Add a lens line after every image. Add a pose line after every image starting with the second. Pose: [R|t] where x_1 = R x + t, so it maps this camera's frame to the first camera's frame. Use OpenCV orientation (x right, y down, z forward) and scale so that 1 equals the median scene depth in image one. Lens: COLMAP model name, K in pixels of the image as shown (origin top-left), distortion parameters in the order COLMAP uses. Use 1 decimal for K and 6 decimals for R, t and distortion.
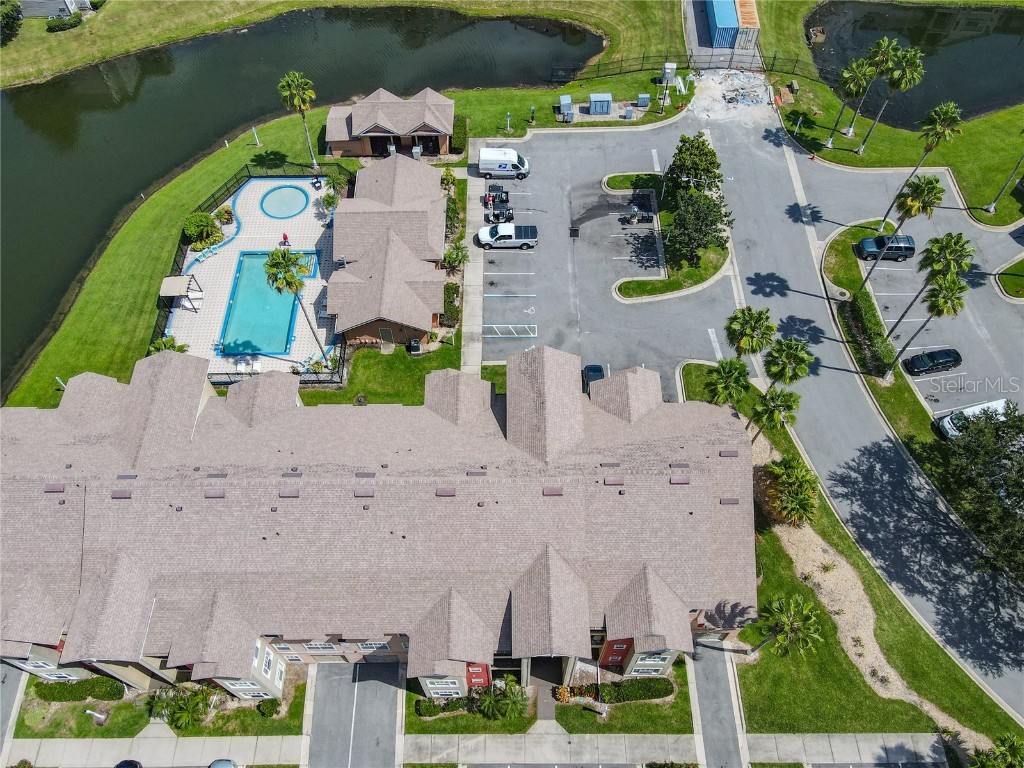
lens RADIAL K [[779.9, 0, 506.7], [0, 779.9, 386.4], [0, 0, 1]] dist [0.043504, -0.029398]
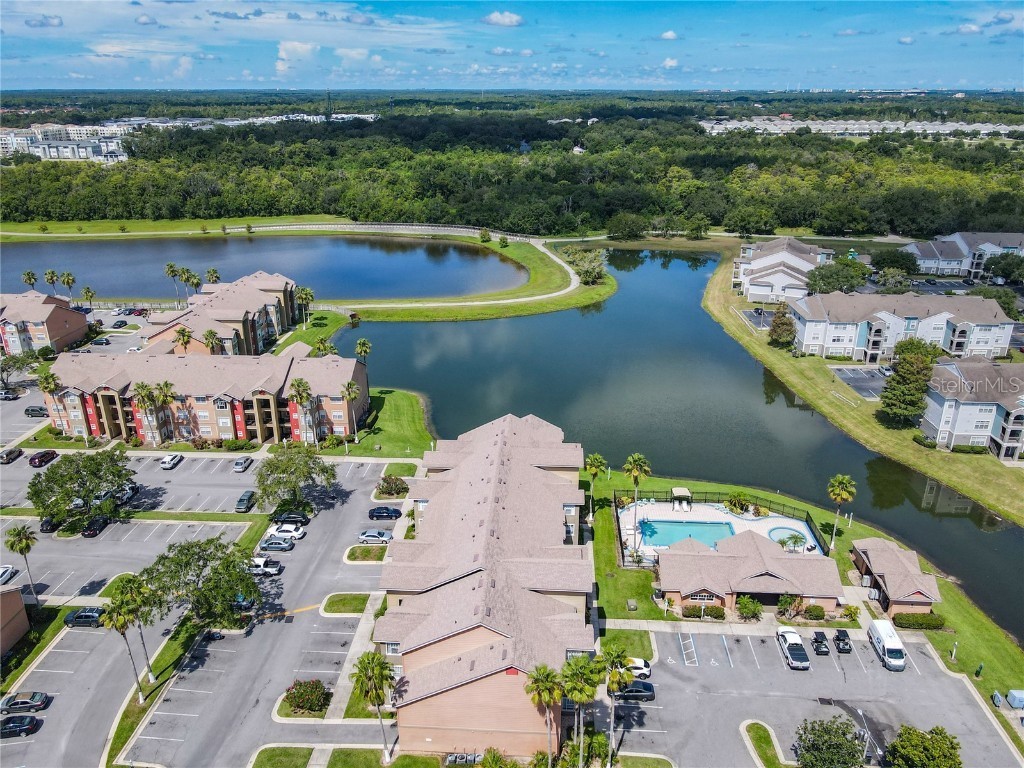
lens RADIAL K [[779.9, 0, 506.7], [0, 779.9, 386.4], [0, 0, 1]] dist [0.043504, -0.029398]
pose [[-0.063770, 0.370419, -0.926673, 0.934567], [-0.841389, 0.479378, 0.249523, -0.314828], [0.536655, 0.795604, 0.281097, 0.209555]]
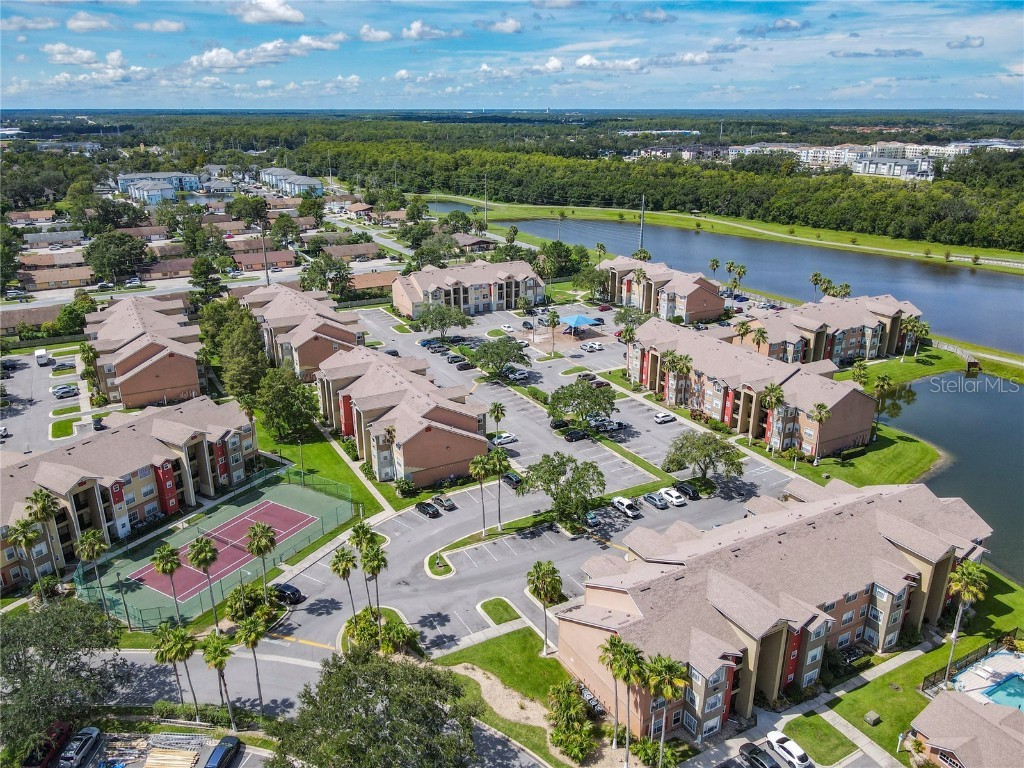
lens RADIAL K [[779.9, 0, 506.7], [0, 779.9, 386.4], [0, 0, 1]] dist [0.043504, -0.029398]
pose [[-0.871795, 0.172815, -0.458376, 0.747688], [-0.412106, 0.247154, 0.876974, -0.834779], [0.264844, 0.953441, -0.144249, 0.527965]]
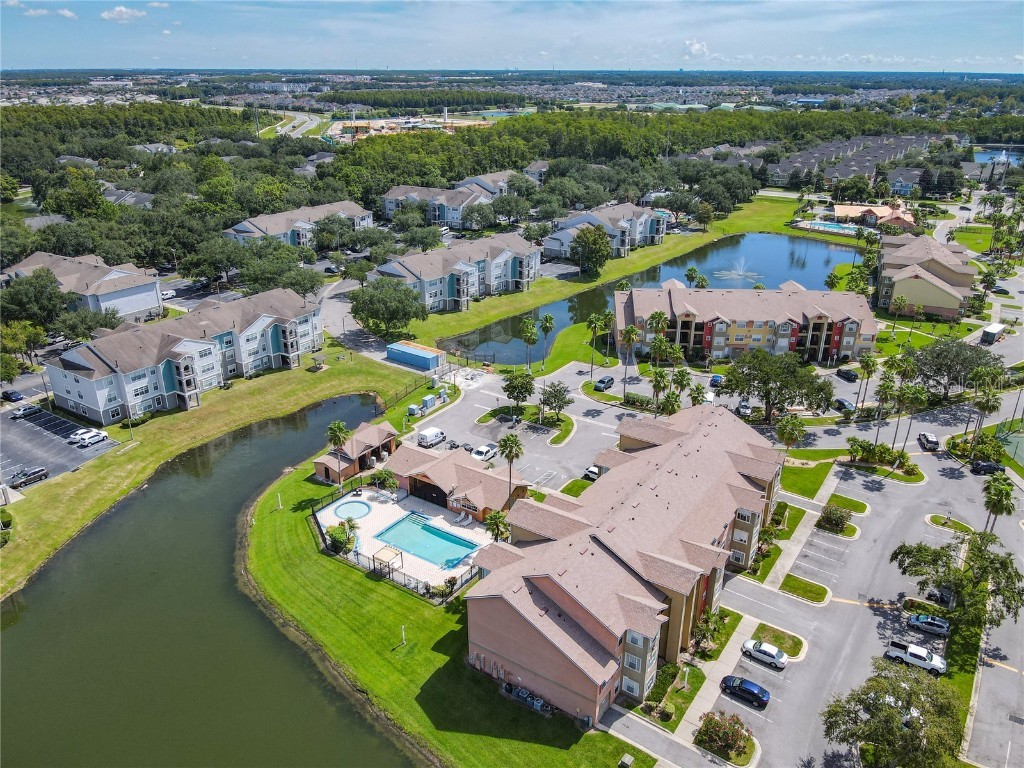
lens RADIAL K [[779.9, 0, 506.7], [0, 779.9, 386.4], [0, 0, 1]] dist [0.043504, -0.029398]
pose [[0.558970, -0.300705, 0.772741, -1.171082], [0.691893, 0.682754, -0.234801, 0.117325], [-0.456986, 0.665901, 0.589694, -0.031007]]
